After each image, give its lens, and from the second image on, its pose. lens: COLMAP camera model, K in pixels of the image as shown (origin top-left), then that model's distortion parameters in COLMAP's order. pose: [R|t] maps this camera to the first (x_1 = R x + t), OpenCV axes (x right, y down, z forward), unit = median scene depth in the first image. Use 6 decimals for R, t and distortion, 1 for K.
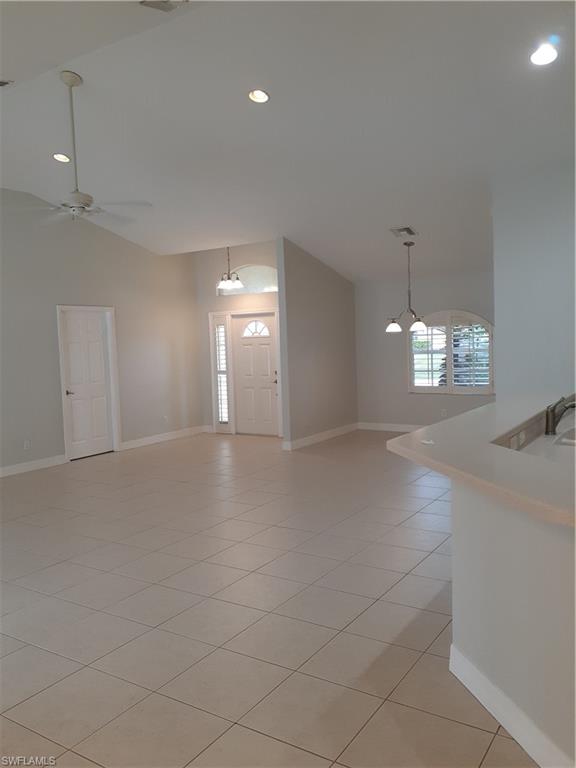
lens RADIAL K [[616.6, 0, 288.0], [0, 616.6, 384.0], [0, 0, 1]] dist [0.133533, -0.274009]
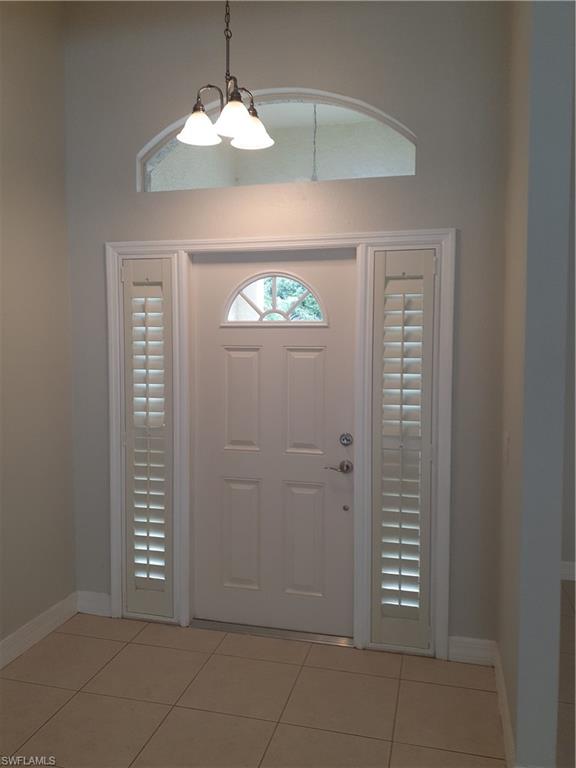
lens RADIAL K [[616.6, 0, 288.0], [0, 616.6, 384.0], [0, 0, 1]] dist [0.133533, -0.274009]
pose [[0.945369, 0.015129, 0.325651, -0.167534], [-0.014497, 0.999885, -0.004366, -0.050037], [-0.325680, -0.000593, 0.945480, 0.779097]]
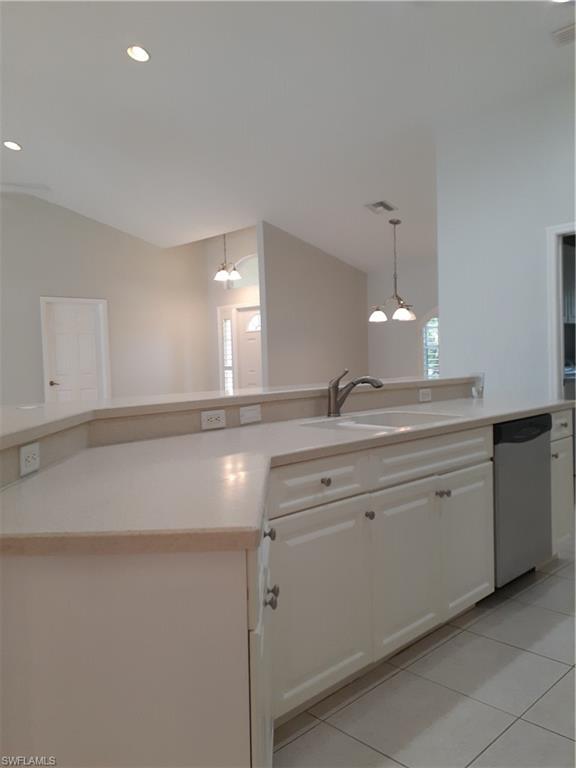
lens RADIAL K [[616.6, 0, 288.0], [0, 616.6, 384.0], [0, 0, 1]] dist [0.133533, -0.274009]
pose [[0.975288, 0.015448, -0.220396, 0.227891], [-0.019547, 0.999674, -0.016426, 0.022749], [0.220071, 0.020328, 0.975272, 0.094500]]
